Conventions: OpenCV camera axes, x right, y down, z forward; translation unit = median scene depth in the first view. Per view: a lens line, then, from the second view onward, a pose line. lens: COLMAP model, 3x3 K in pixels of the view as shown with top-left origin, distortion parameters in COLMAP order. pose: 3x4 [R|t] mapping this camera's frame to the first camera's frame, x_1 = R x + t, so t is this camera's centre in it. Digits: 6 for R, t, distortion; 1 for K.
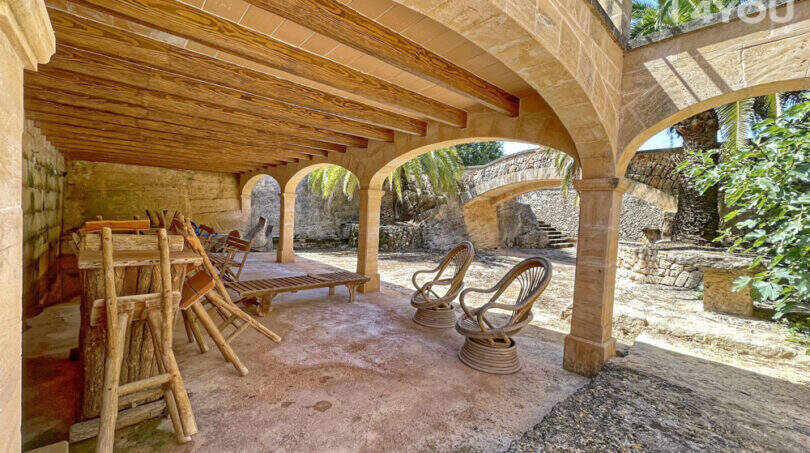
lens RADIAL K [[325.2, 0, 404.7], [0, 325.2, 226.6], [0, 0, 1]] dist [0.003457, 0.000497]
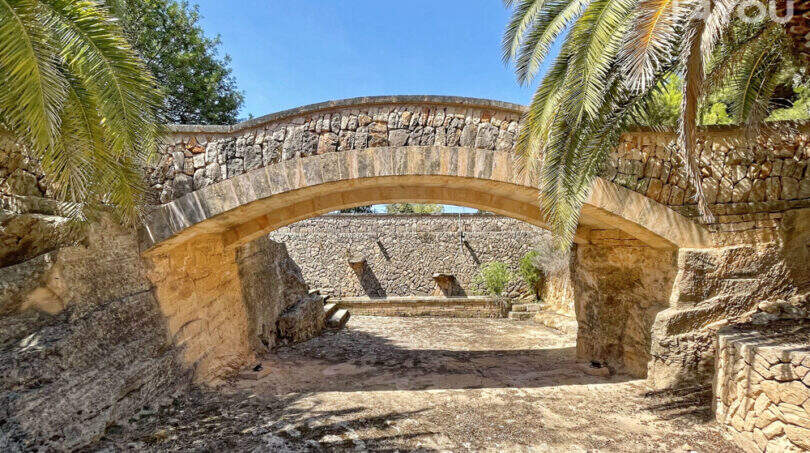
lens RADIAL K [[396.8, 0, 405.6], [0, 396.8, 226.3], [0, 0, 1]] dist [-0.000997, 0.000271]
pose [[0.636769, 0.018490, 0.770833, 0.046310], [0.071884, 0.993935, -0.083224, -0.039712], [-0.767696, 0.108405, 0.631578, 0.603417]]
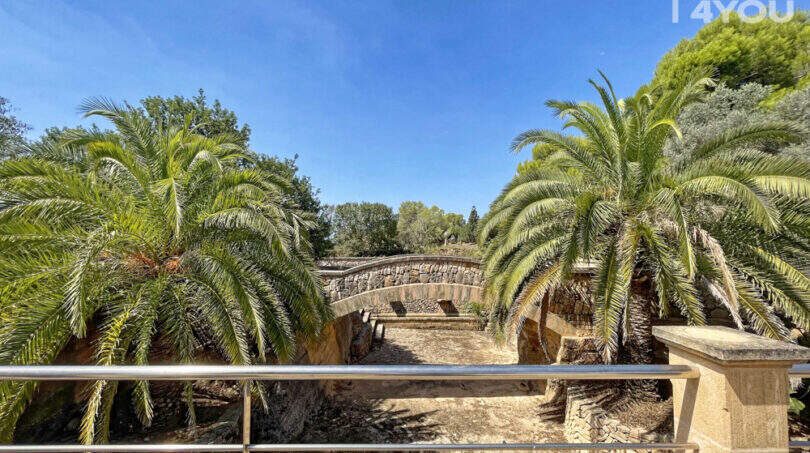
lens RADIAL K [[325.2, 0, 406.3], [0, 325.2, 227.2], [0, 0, 1]] dist [0.003457, 0.000497]
pose [[0.649085, -0.013257, 0.760600, -0.176233], [0.058484, 0.997759, -0.032519, -0.245097], [-0.758464, 0.065591, 0.648406, 0.444829]]
